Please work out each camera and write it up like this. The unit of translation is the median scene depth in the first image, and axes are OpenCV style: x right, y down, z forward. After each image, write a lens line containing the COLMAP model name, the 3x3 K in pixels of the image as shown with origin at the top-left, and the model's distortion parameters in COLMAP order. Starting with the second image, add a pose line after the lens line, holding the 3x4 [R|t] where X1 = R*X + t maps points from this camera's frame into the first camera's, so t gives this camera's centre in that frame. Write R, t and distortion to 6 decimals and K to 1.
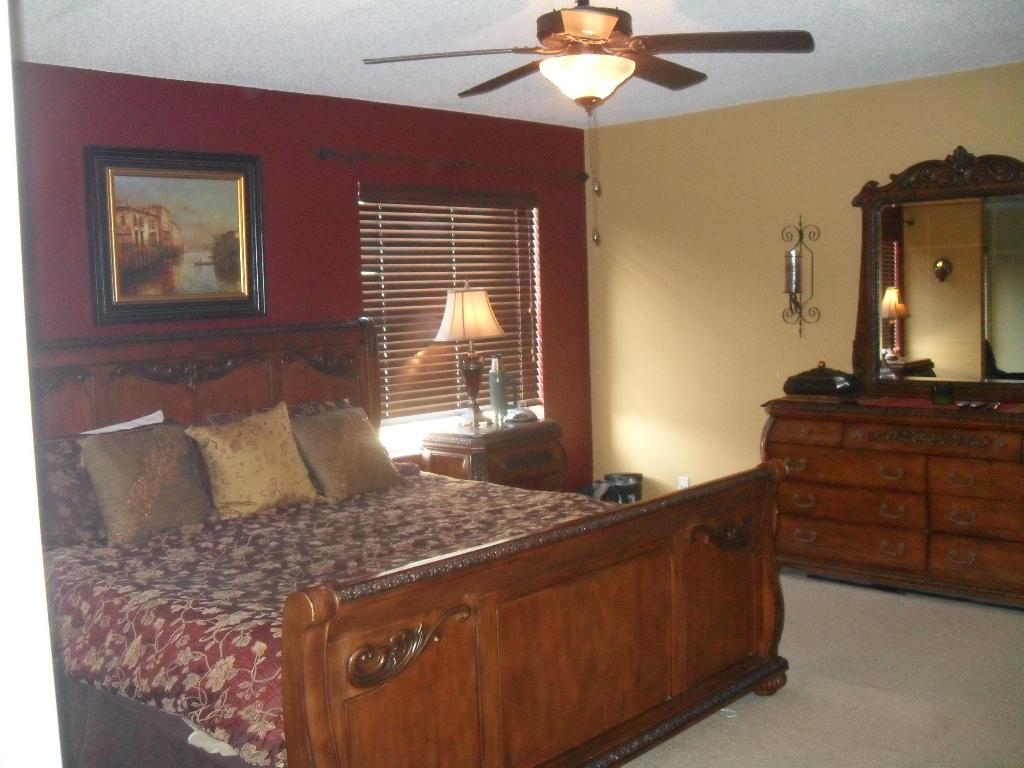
lens RADIAL K [[1073.3, 0, 494.9], [0, 1073.3, 381.9], [0, 0, 1]] dist [-0.182173, 0.173152]
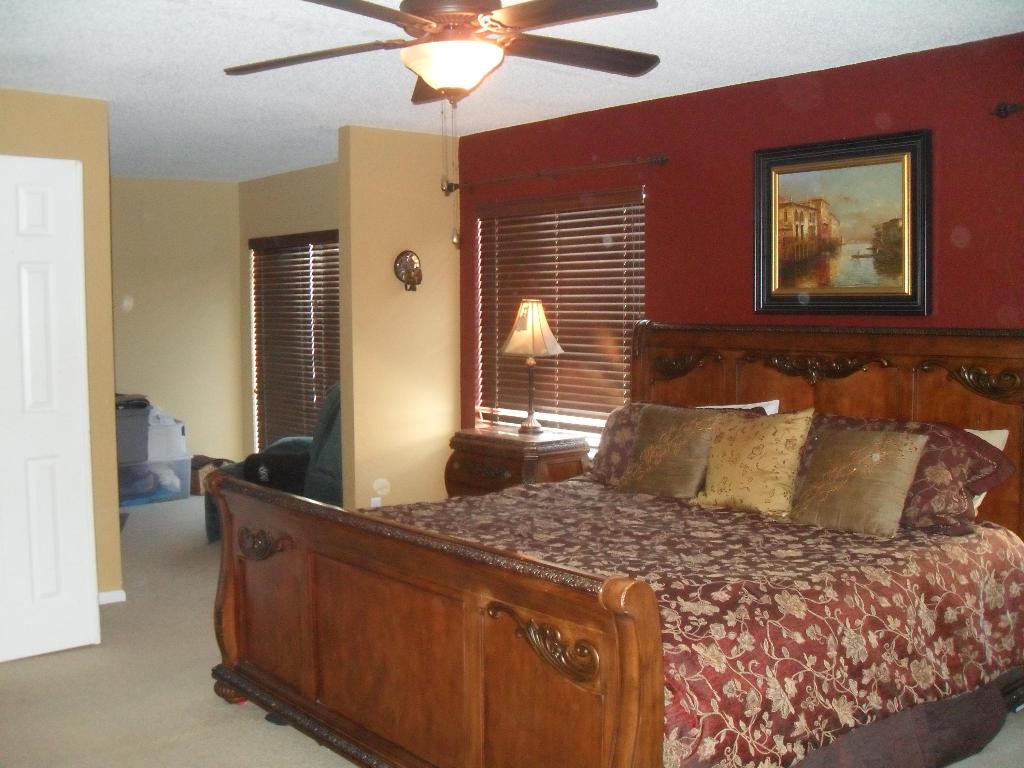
lens RADIAL K [[1073.3, 0, 494.9], [0, 1073.3, 381.9], [0, 0, 1]] dist [-0.182173, 0.173152]
pose [[-0.073725, 0.110791, -0.991105, 0.710551], [-0.073932, 0.990468, 0.116219, -0.087581], [0.994534, 0.081843, -0.064832, 0.764352]]
